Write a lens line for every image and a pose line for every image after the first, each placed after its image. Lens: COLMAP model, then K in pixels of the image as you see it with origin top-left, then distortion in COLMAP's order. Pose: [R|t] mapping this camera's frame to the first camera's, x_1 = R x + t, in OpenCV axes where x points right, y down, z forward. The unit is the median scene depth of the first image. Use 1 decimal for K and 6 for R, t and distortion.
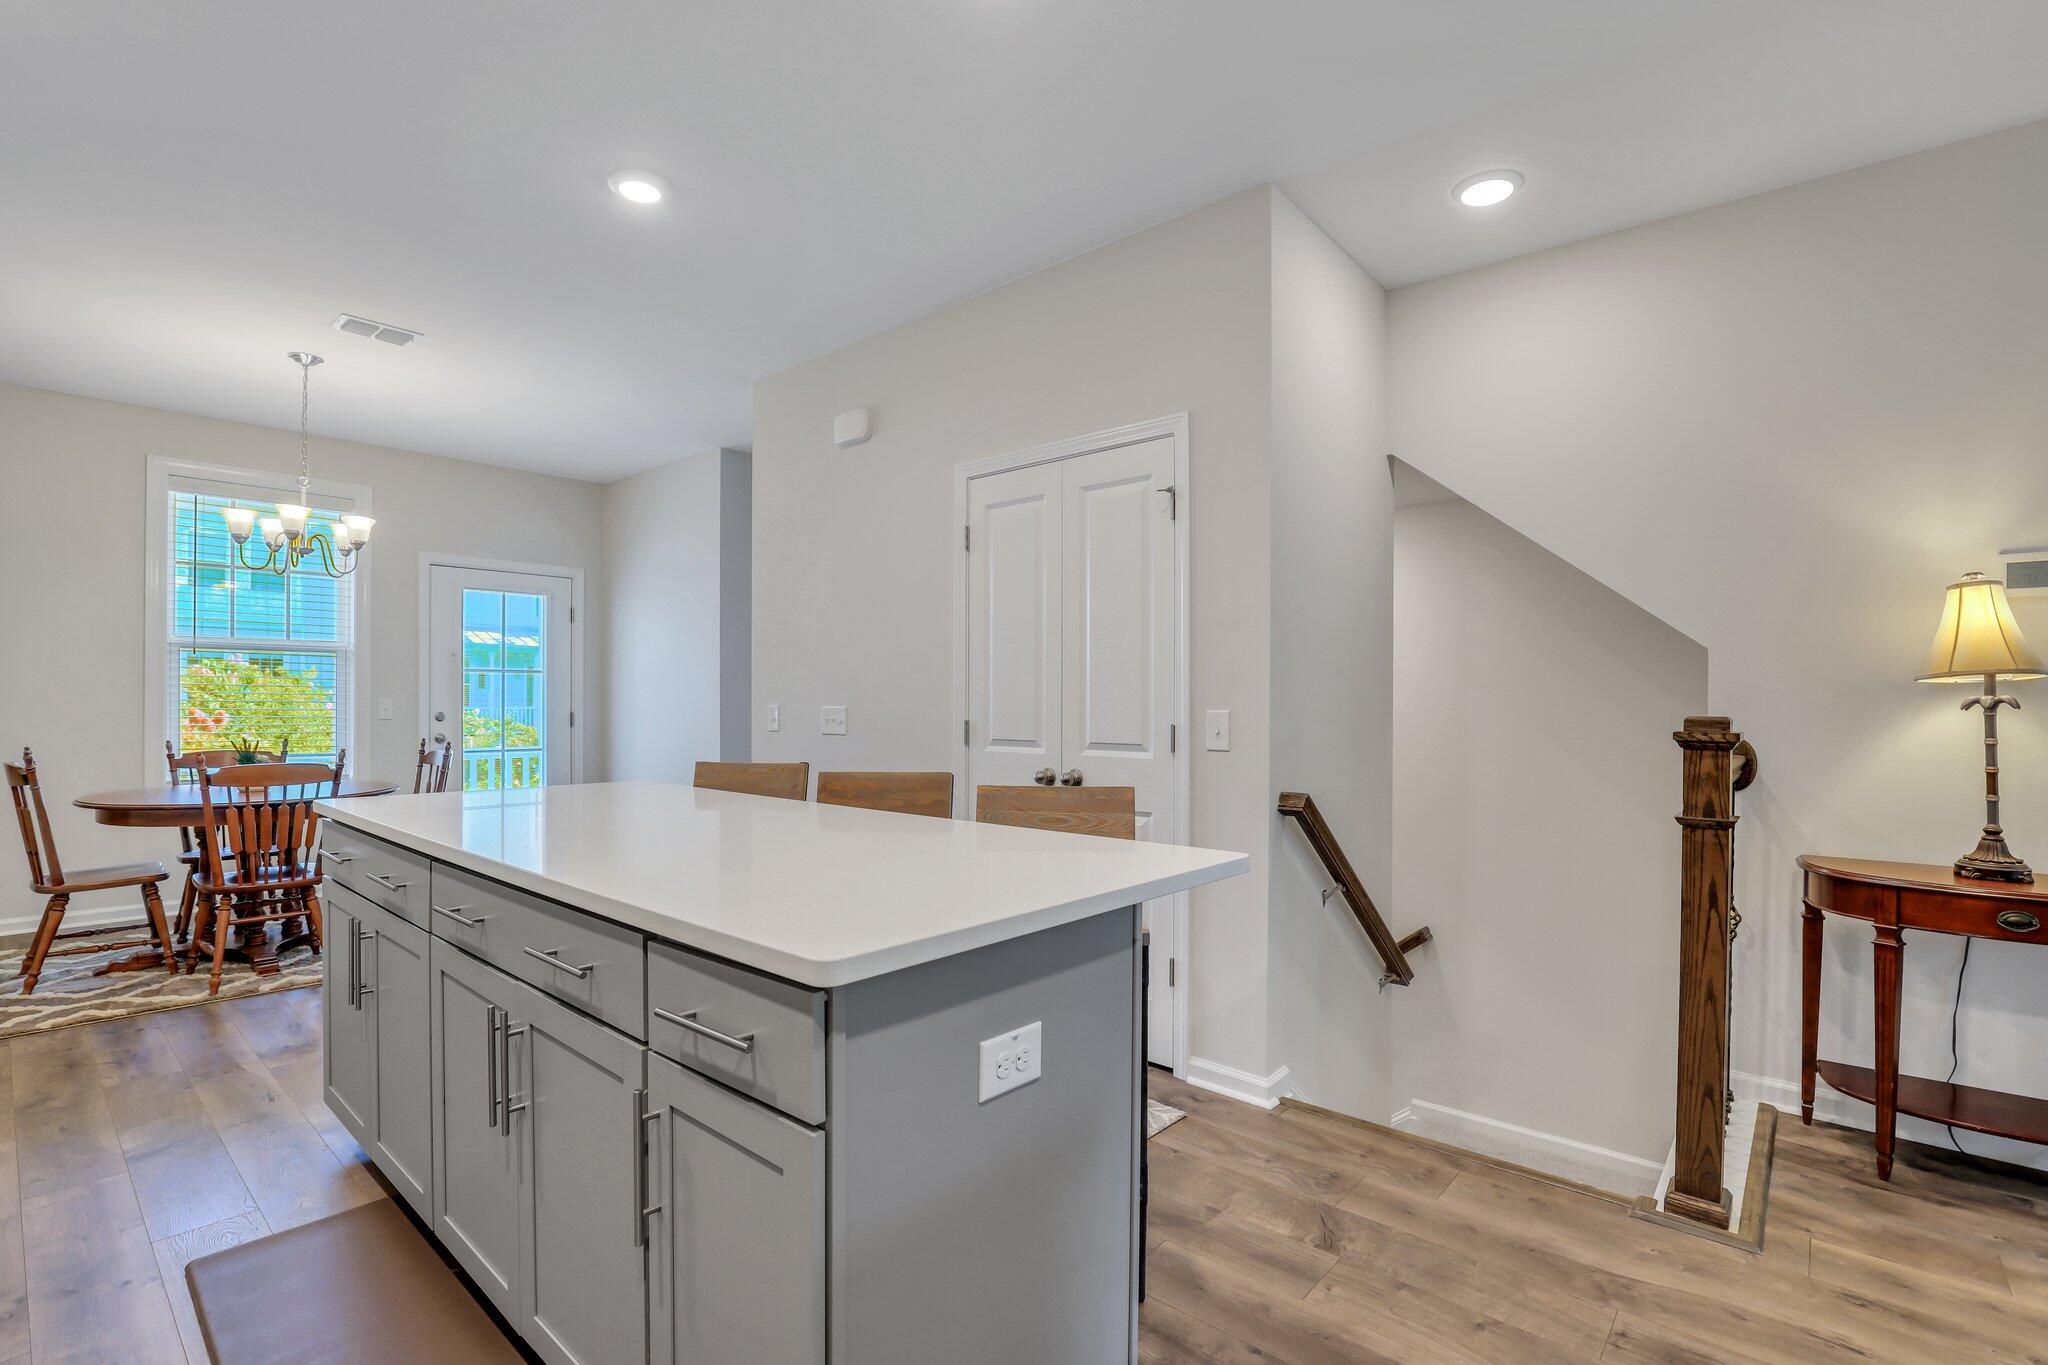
lens RADIAL K [[923.8, 0, 981.9], [0, 923.8, 693.4], [0, 0, 1]] dist [-0.010198, 0.000077]
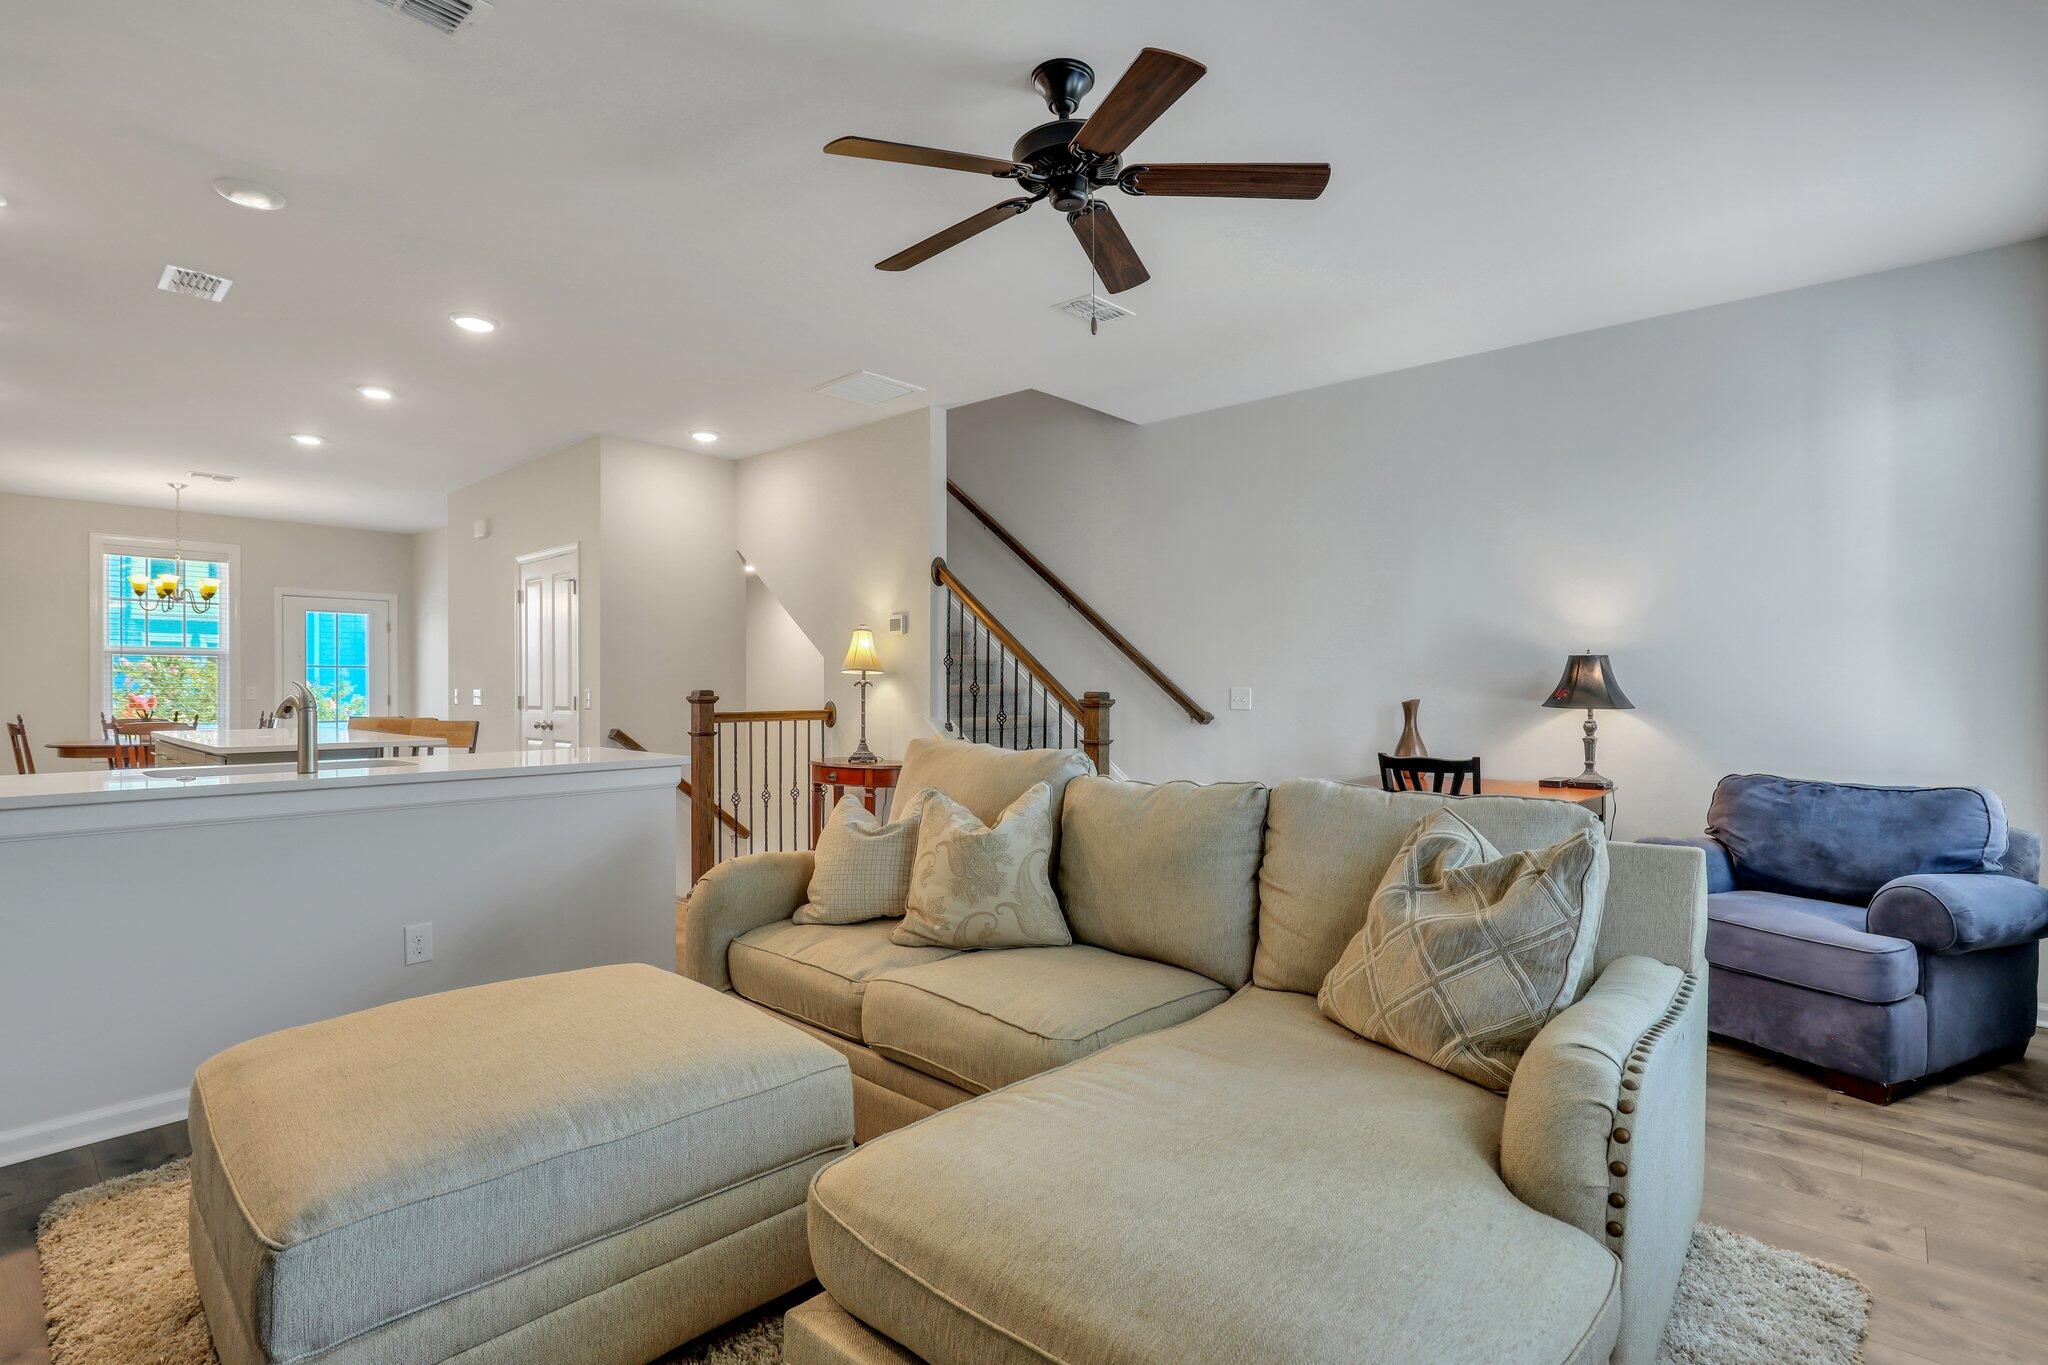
lens RADIAL K [[1003.5, 0, 982.8], [0, 1003.5, 683.4], [0, 0, 1]] dist [-0.003513, -0.000163]
pose [[0.999561, -0.004693, -0.029249, 0.803181], [0.004825, 0.999978, 0.004442, -0.000402], [0.029228, -0.004582, 0.999562, -0.806430]]
